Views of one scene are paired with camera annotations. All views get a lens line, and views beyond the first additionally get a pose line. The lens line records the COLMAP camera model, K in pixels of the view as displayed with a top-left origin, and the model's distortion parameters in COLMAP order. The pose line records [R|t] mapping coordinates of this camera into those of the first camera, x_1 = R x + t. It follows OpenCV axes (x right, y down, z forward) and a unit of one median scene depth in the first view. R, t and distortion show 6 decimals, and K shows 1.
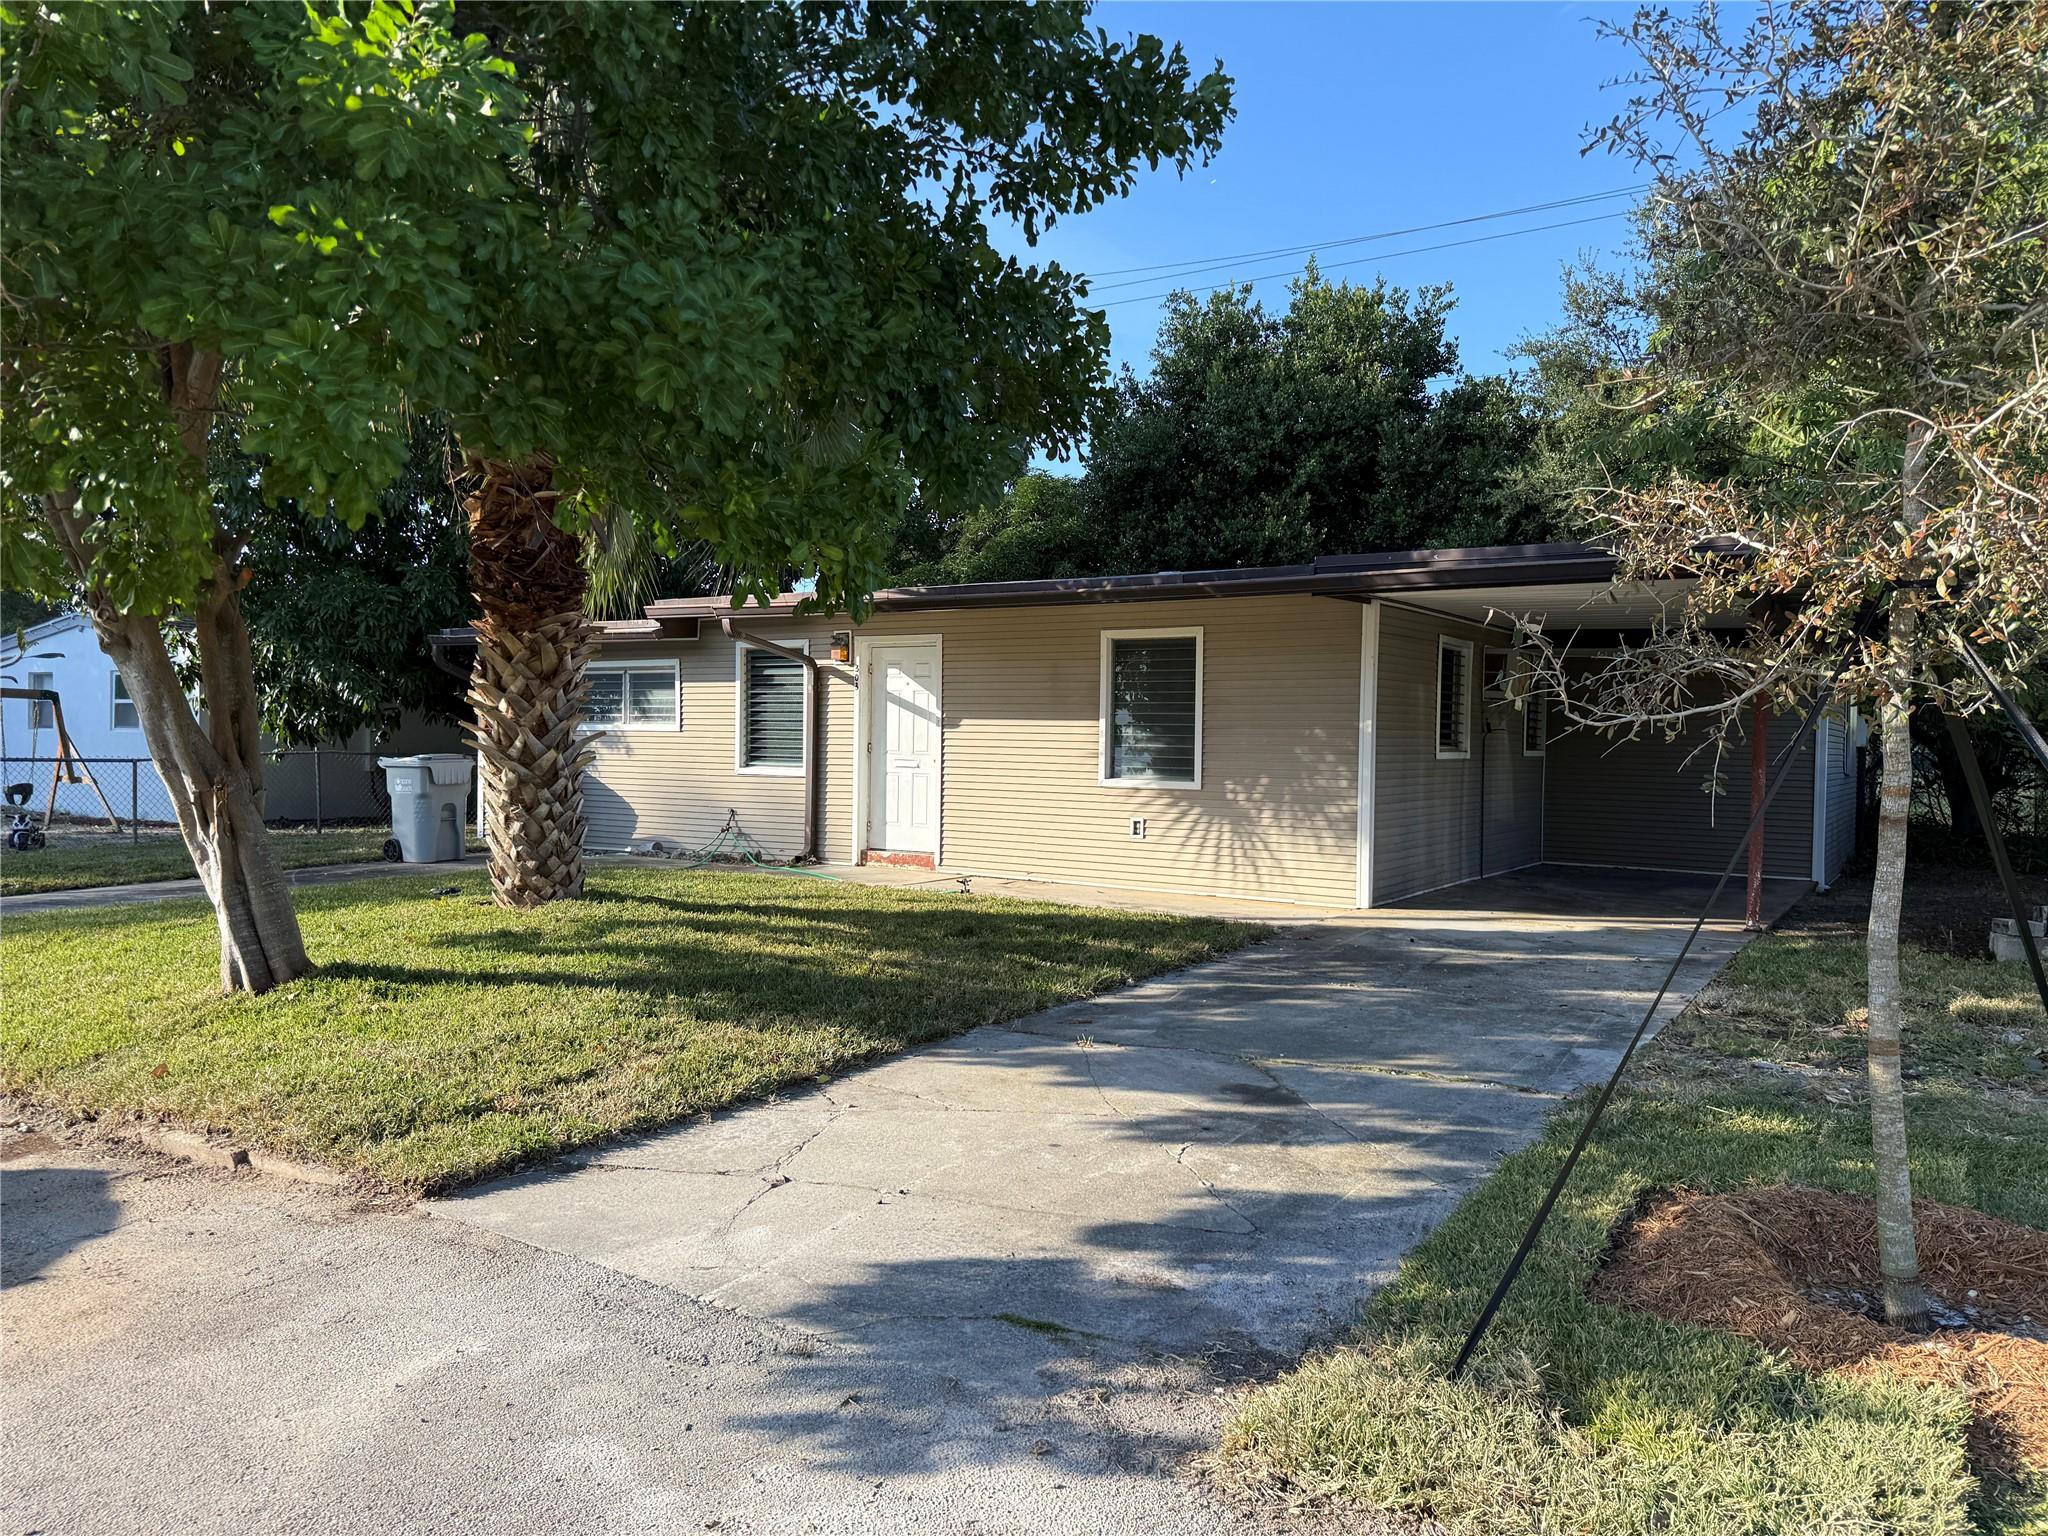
lens RADIAL K [[1449.2, 0, 1027.0], [0, 1449.2, 776.7], [0, 0, 1]] dist [0.019253, -0.023871]
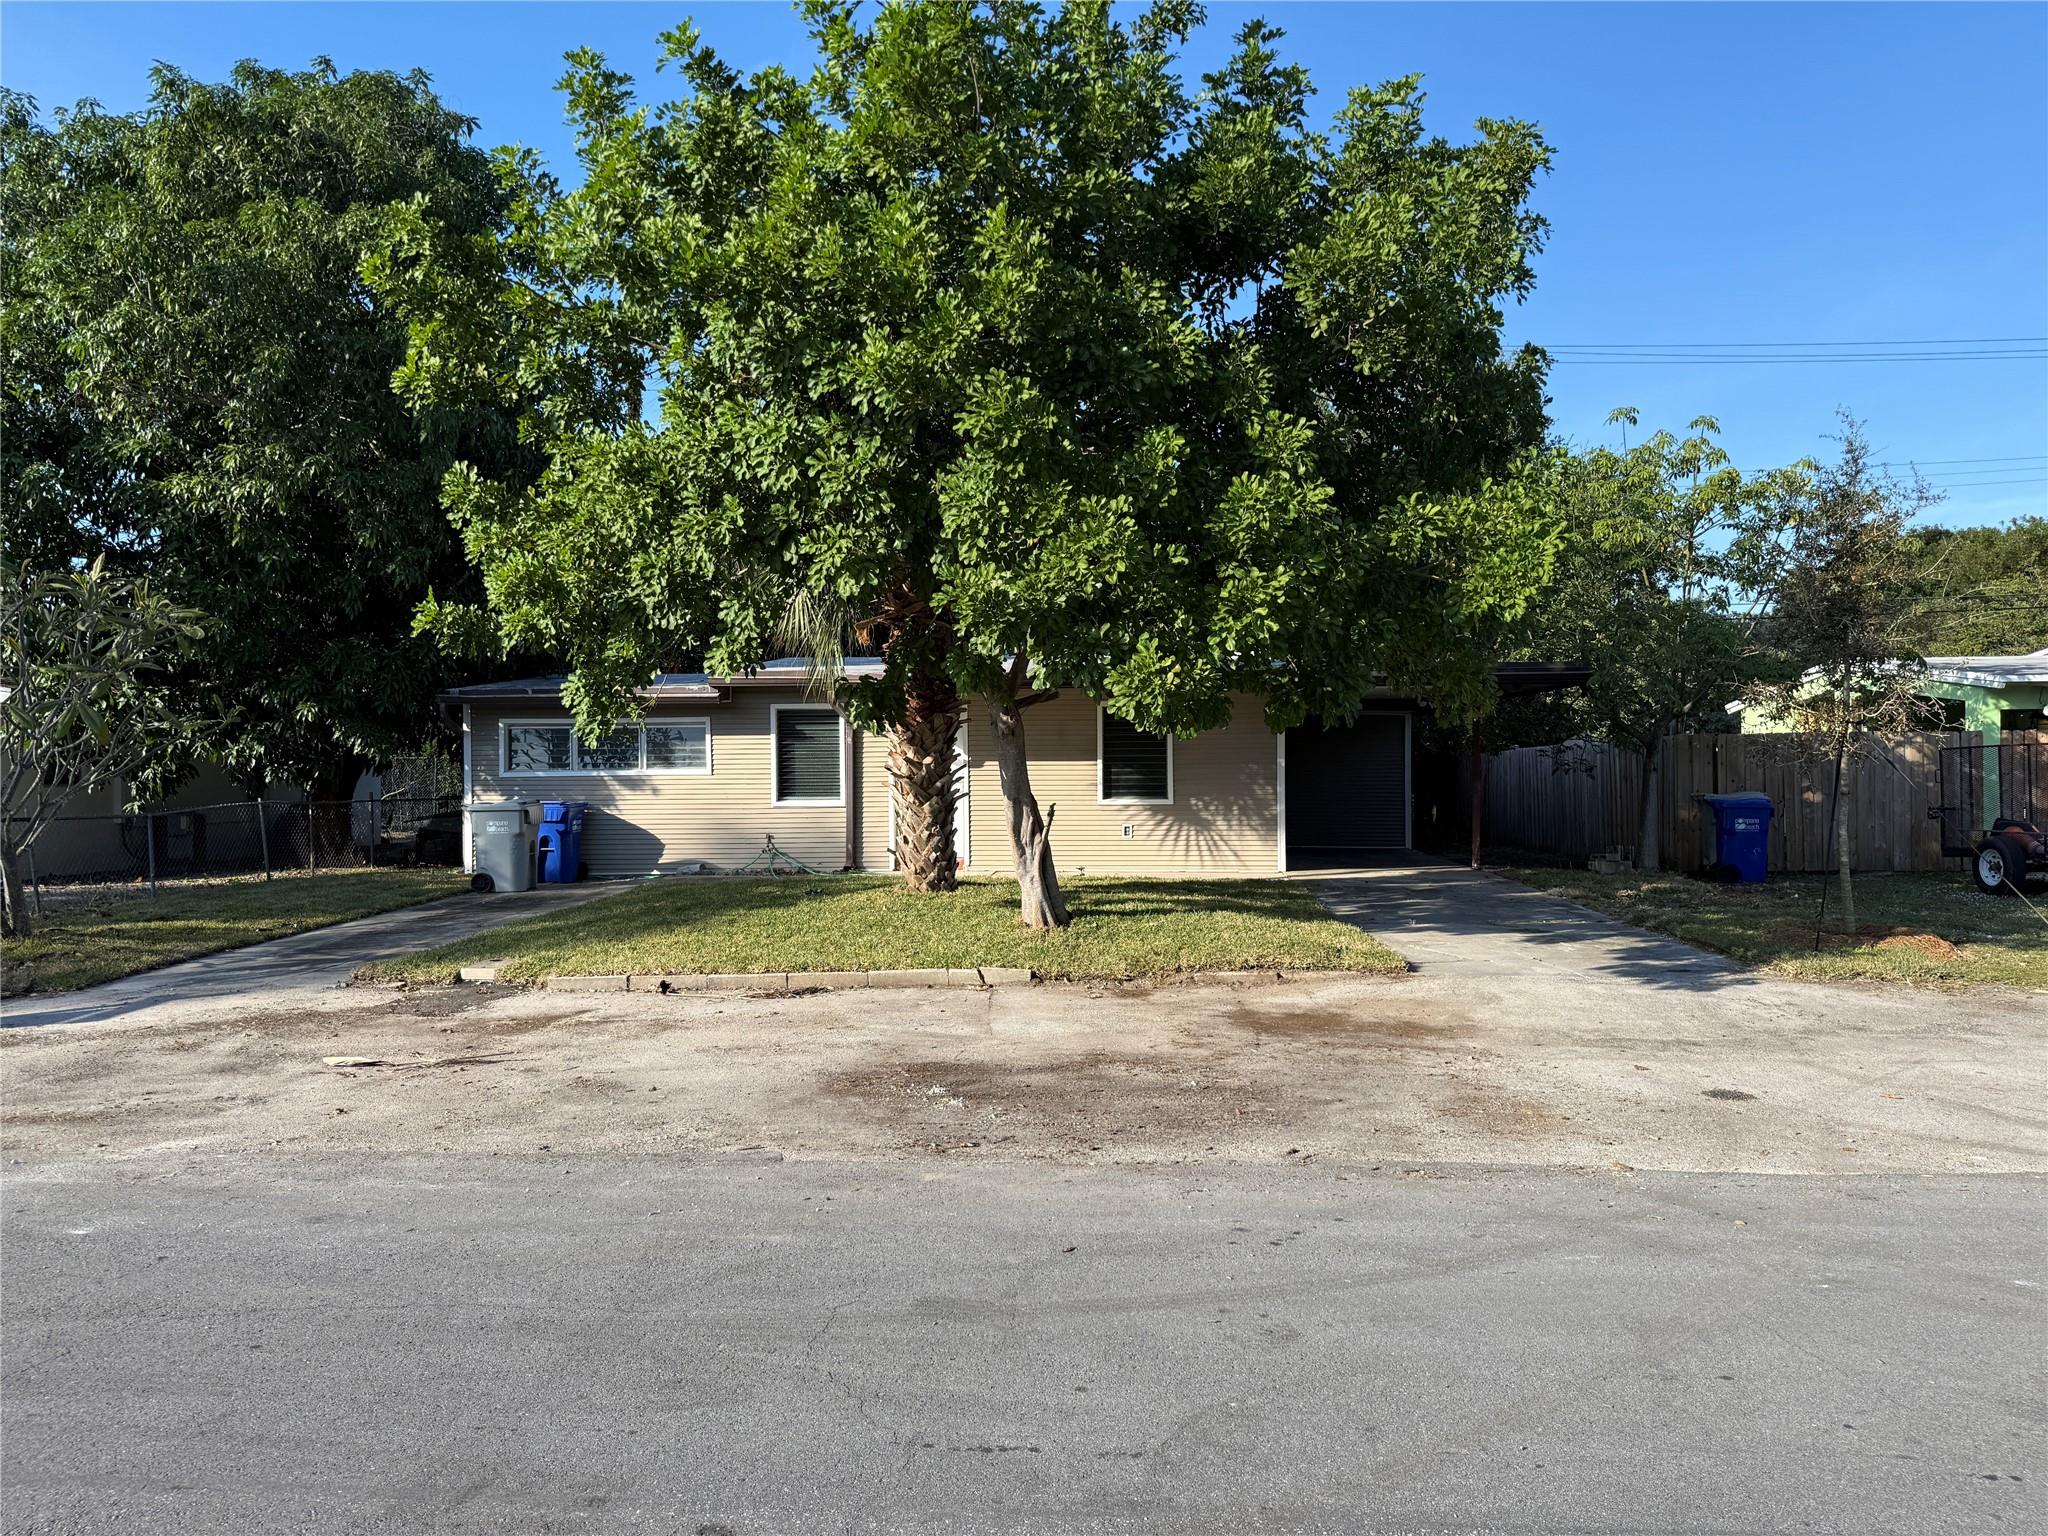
lens RADIAL K [[1449.2, 0, 1018.6], [0, 1449.2, 767.6], [0, 0, 1]] dist [0.019253, -0.023871]
pose [[0.876571, -0.021873, 0.480775, -0.674435], [0.033496, 0.999317, -0.015607, -0.009761], [-0.480105, 0.029785, 0.876705, -0.254717]]
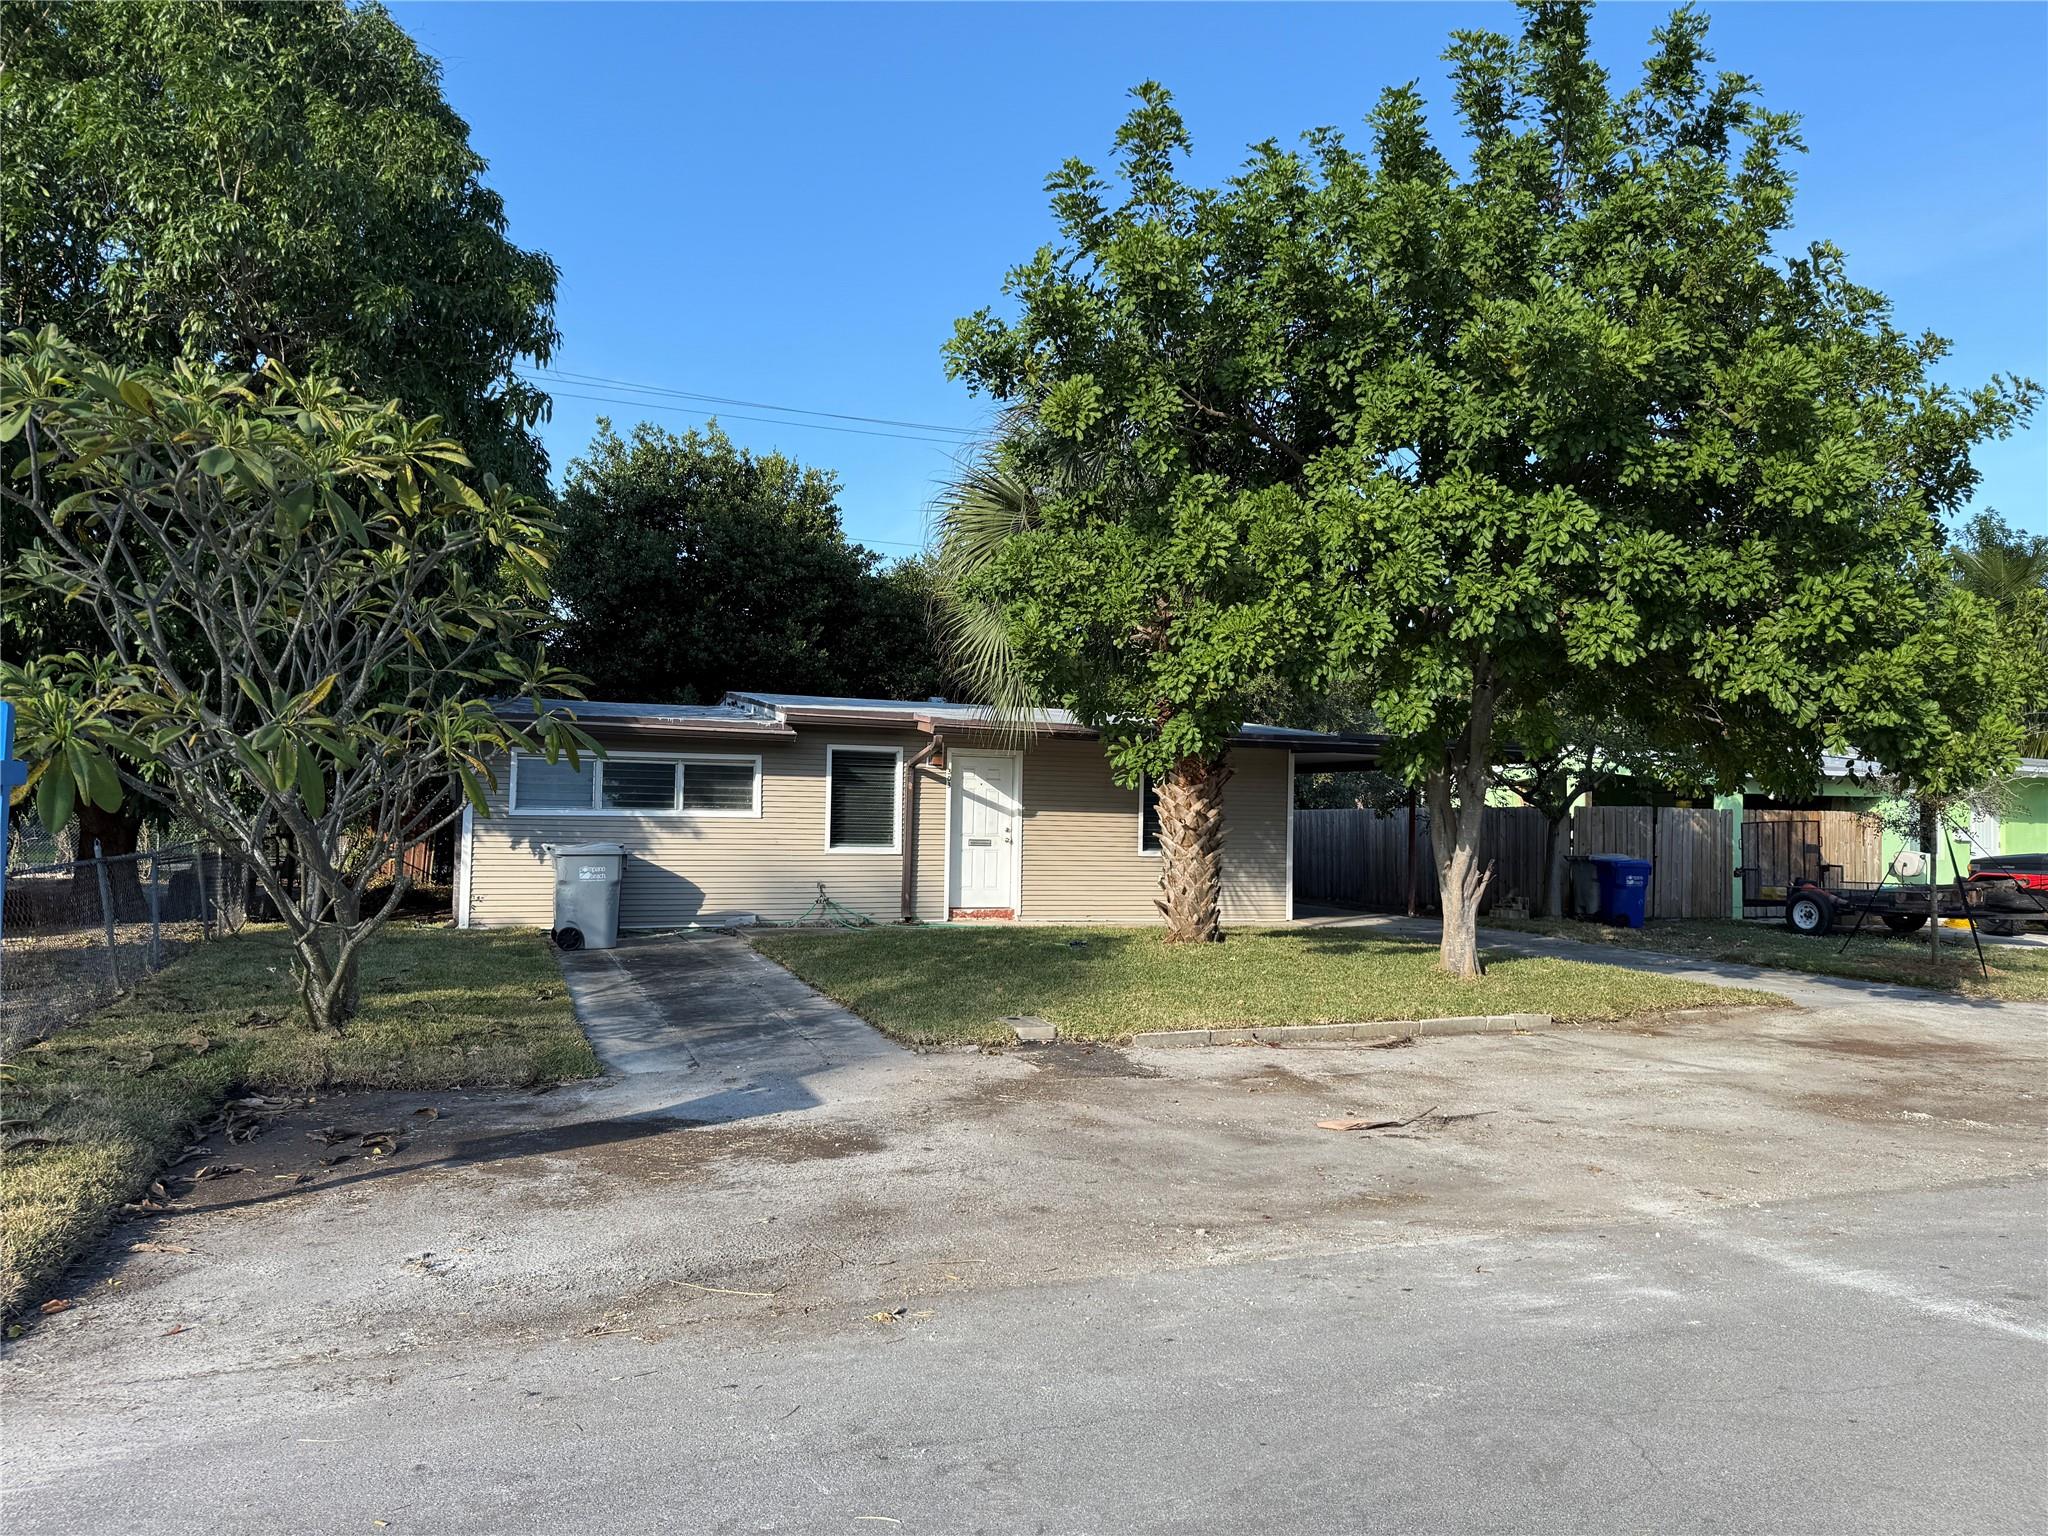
lens RADIAL K [[1449.2, 0, 1037.0], [0, 1449.2, 767.3], [0, 0, 1]] dist [0.019253, -0.023871]
pose [[0.579090, 0.025059, 0.814878, -1.166490], [0.010561, 0.999213, -0.038233, -0.027694], [-0.815195, 0.030746, 0.578370, 0.165839]]
